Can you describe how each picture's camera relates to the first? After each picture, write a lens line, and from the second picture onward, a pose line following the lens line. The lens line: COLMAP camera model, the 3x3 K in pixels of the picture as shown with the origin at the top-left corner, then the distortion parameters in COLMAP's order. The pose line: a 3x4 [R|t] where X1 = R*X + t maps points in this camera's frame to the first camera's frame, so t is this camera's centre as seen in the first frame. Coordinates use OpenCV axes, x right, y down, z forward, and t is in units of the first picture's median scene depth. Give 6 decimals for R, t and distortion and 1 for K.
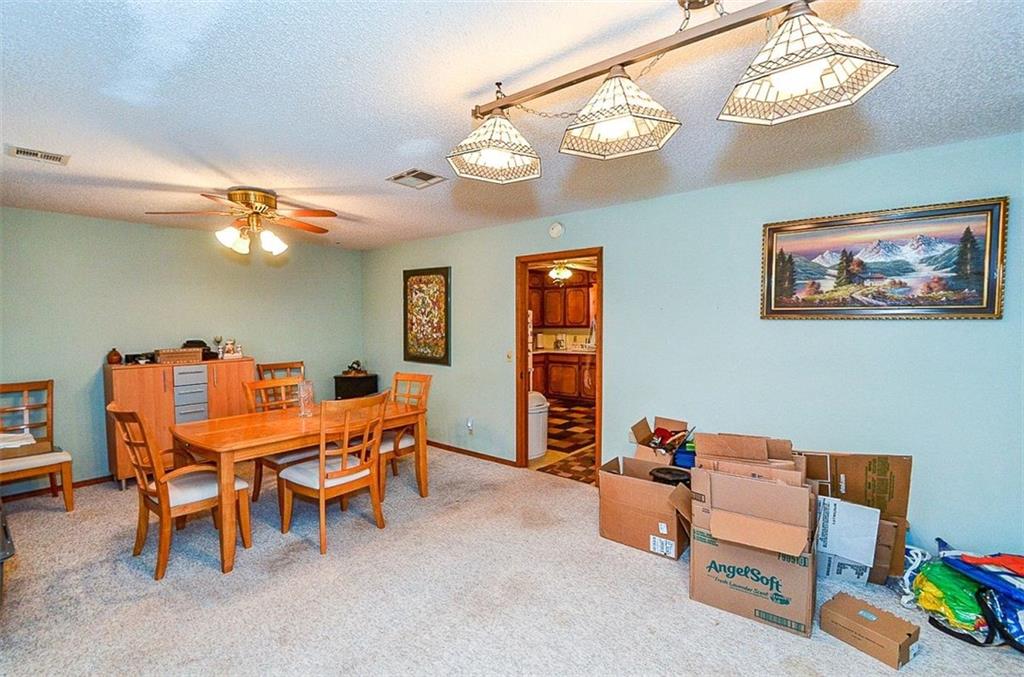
lens RADIAL K [[461.5, 0, 512.0], [0, 461.5, 338.5], [0, 0, 1]] dist [0.001333, -0.011092]
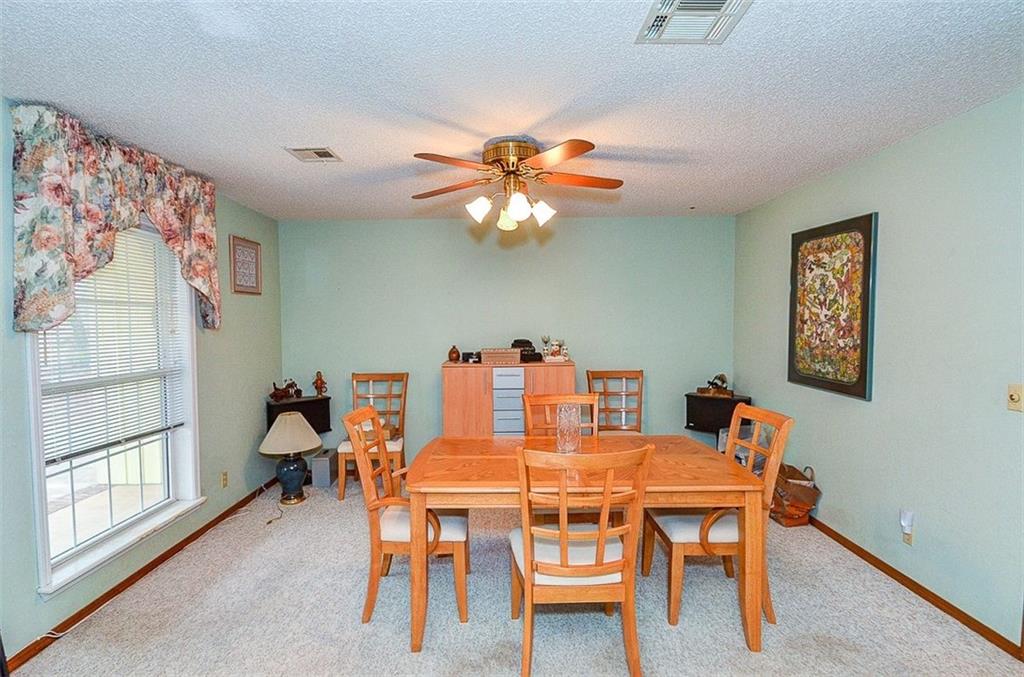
lens RADIAL K [[494.1, 0, 509.8], [0, 494.1, 345.3], [0, 0, 1]] dist [-0.000848, 0.000142]
pose [[0.625811, 0.036804, -0.779106, 0.047503], [-0.024287, 0.999321, 0.027699, -0.009952], [0.779596, 0.001588, 0.626280, 0.316486]]
